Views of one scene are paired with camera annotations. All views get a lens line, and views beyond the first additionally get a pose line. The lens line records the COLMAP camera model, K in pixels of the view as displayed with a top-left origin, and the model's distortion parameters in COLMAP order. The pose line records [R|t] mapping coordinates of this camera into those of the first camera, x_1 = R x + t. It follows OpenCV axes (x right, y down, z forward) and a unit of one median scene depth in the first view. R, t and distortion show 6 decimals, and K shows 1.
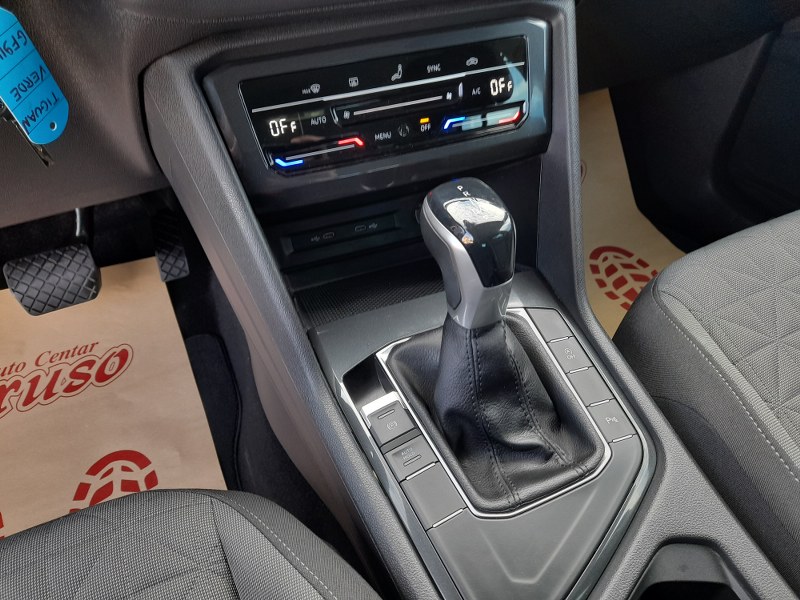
lens RADIAL K [[580.1, 0, 400.0], [0, 580.1, 300.0], [0, 0, 1]] dist [0.057564, -0.065671]
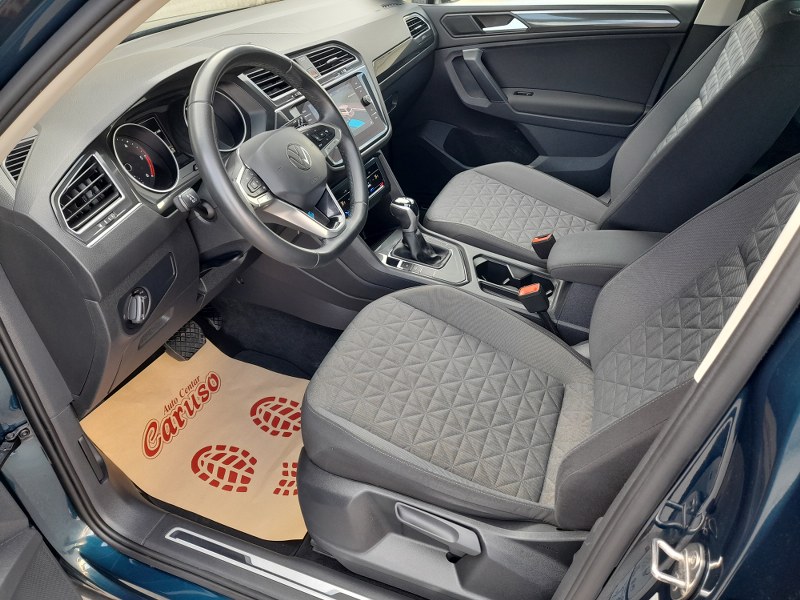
lens RADIAL K [[580.1, 0, 400.0], [0, 580.1, 300.0], [0, 0, 1]] dist [0.057564, -0.065671]
pose [[0.740874, -0.410522, 0.531580, -0.962424], [0.487667, 0.873012, -0.005472, 0.189499], [-0.461830, 0.263288, 0.846990, -0.933051]]
